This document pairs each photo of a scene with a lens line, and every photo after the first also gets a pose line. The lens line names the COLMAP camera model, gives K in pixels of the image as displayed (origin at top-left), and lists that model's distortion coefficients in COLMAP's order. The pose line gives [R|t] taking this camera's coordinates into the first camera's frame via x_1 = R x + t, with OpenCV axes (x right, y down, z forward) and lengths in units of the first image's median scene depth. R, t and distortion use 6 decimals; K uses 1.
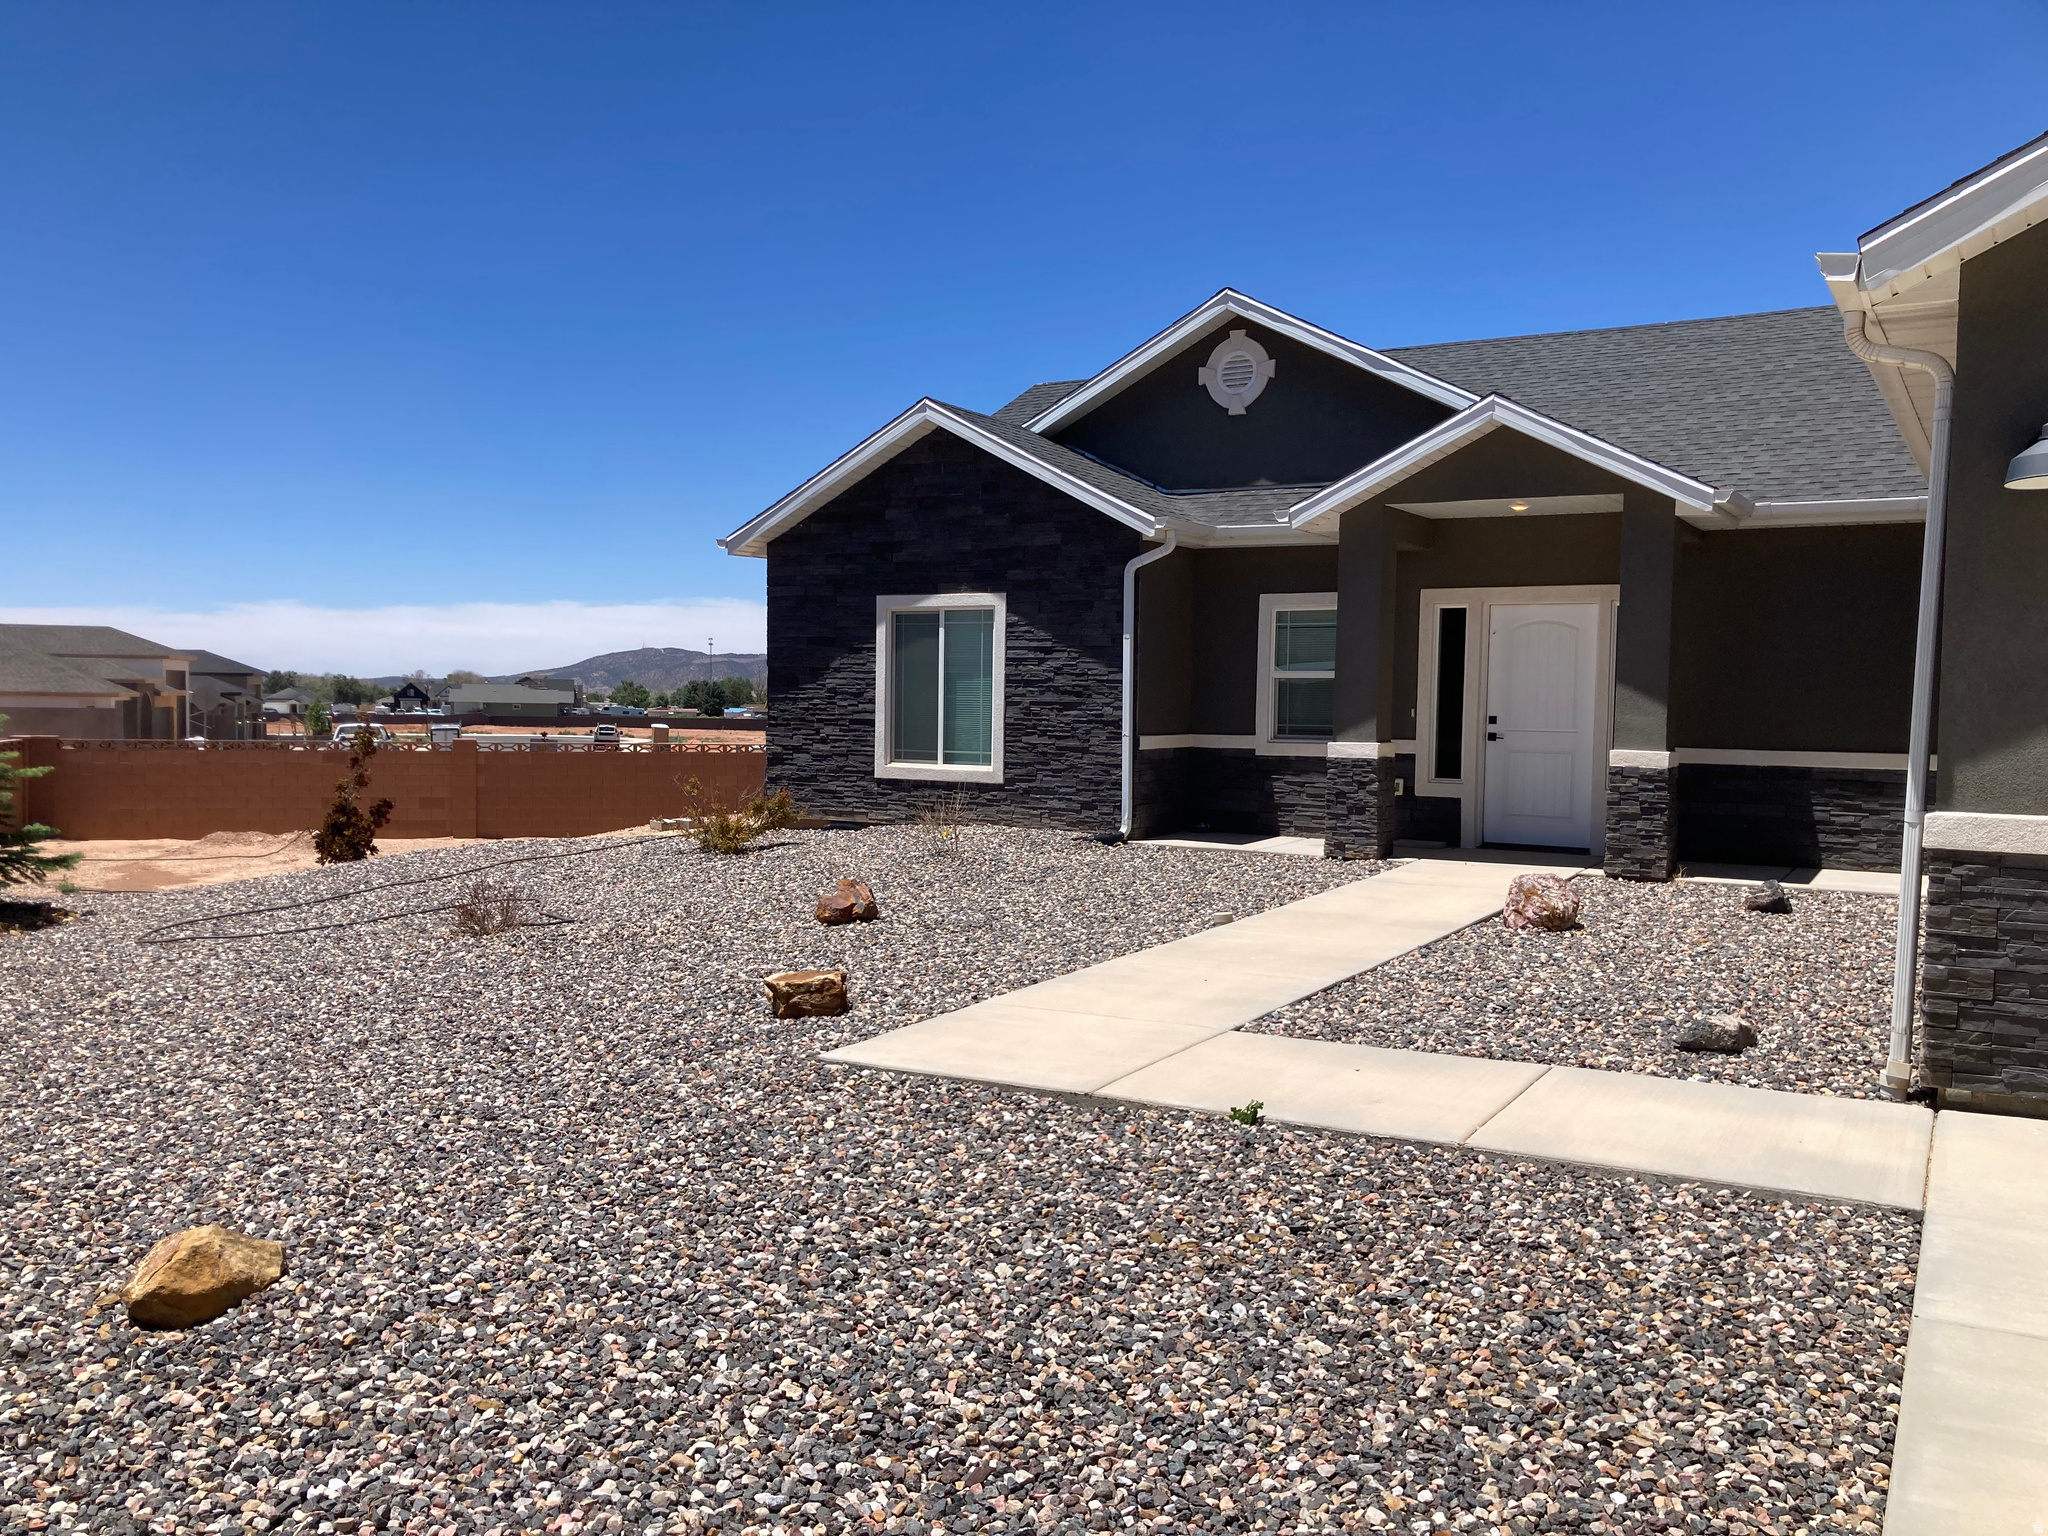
lens RADIAL K [[1589.9, 0, 1106.9], [0, 1589.9, 832.2], [0, 0, 1]] dist [0.000557, -0.012661]
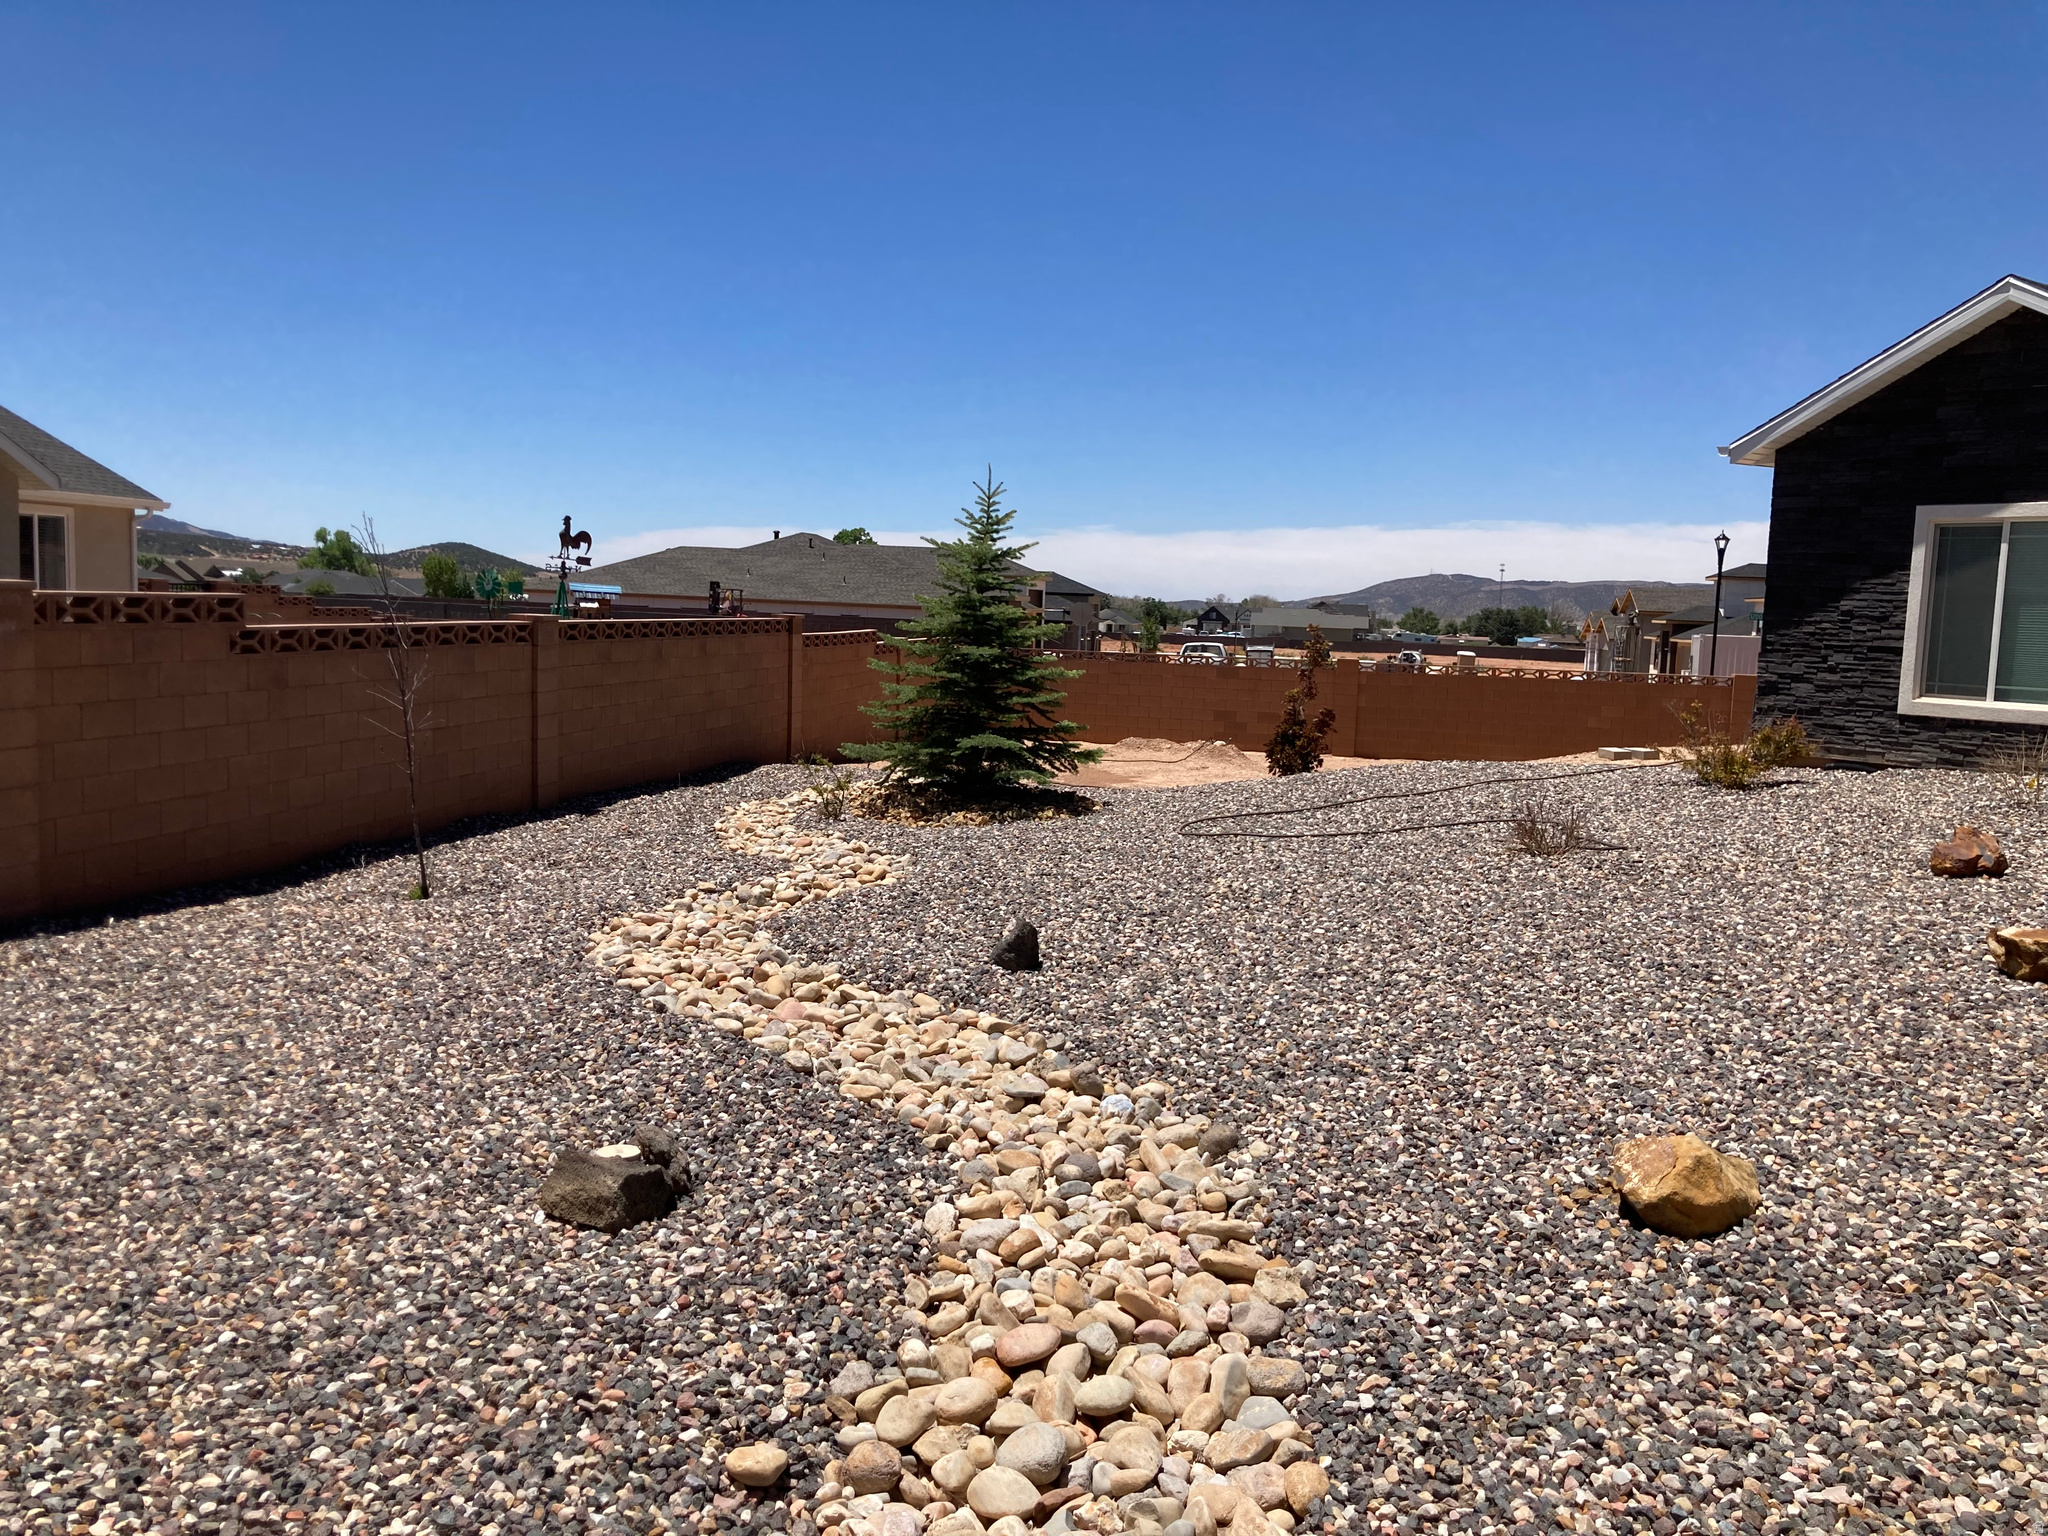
lens RADIAL K [[1634.9, 0, 1032.5], [0, 1634.9, 770.0], [0, 0, 1]] dist [0.010049, -0.005641]
pose [[0.892625, 0.060923, -0.446665, -0.164609], [-0.060594, 0.998049, 0.015038, 0.012088], [0.446709, 0.013642, 0.894575, -0.023246]]
